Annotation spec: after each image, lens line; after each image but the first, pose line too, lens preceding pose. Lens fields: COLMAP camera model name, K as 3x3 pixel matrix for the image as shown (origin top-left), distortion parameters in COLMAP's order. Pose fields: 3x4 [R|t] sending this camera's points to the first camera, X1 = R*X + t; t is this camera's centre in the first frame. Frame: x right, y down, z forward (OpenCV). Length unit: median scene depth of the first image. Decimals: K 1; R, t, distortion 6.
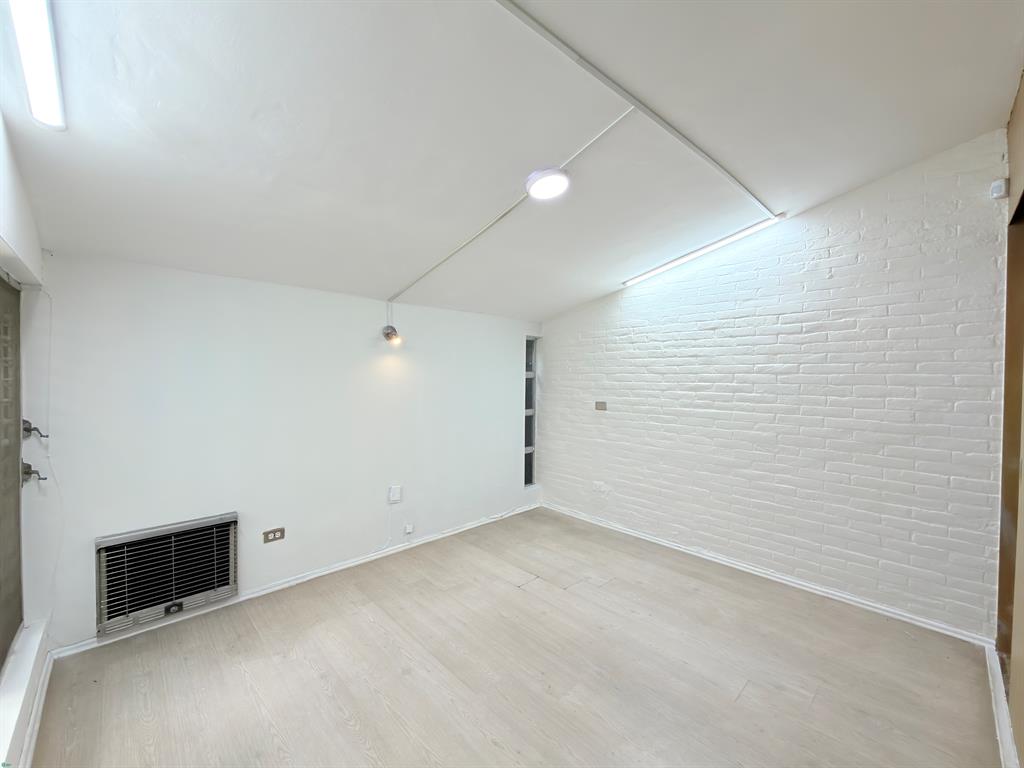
lens RADIAL K [[406.7, 0, 511.7], [0, 406.7, 381.9], [0, 0, 1]] dist [-0.001033, 0.000253]
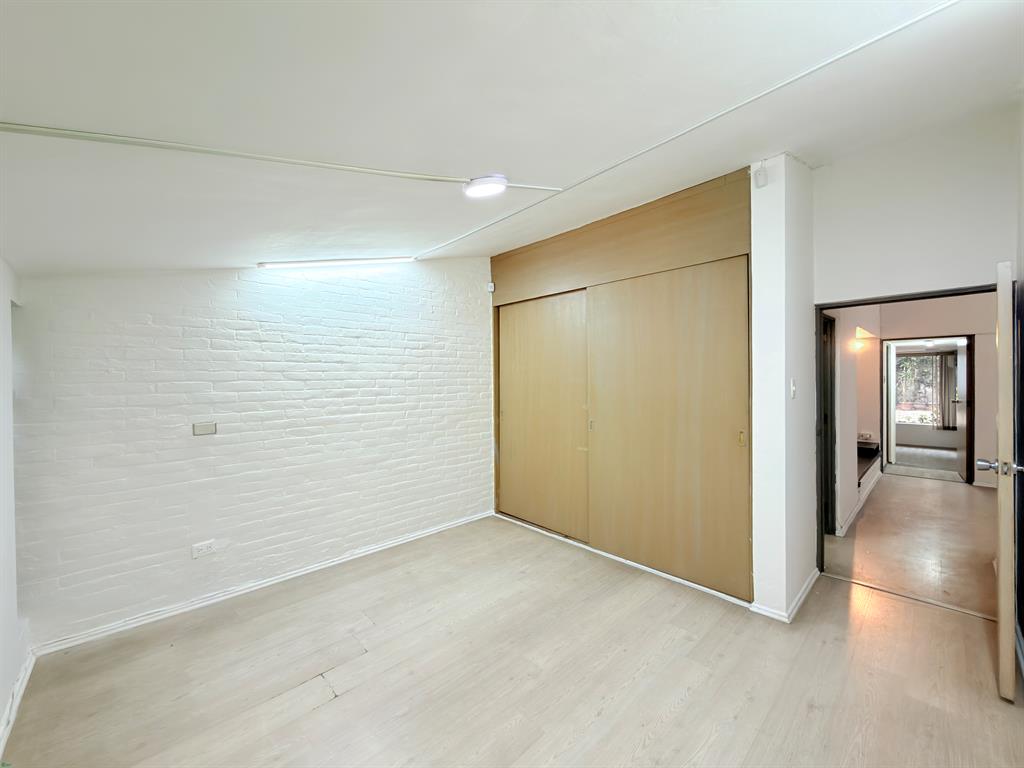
lens RADIAL K [[406.7, 0, 511.7], [0, 406.7, 381.9], [0, 0, 1]] dist [-0.001033, 0.000253]
pose [[0.007870, -0.015884, 0.999843, -0.576456], [0.025018, 0.999564, 0.015682, -0.021523], [-0.999656, 0.024890, 0.008264, 0.610637]]
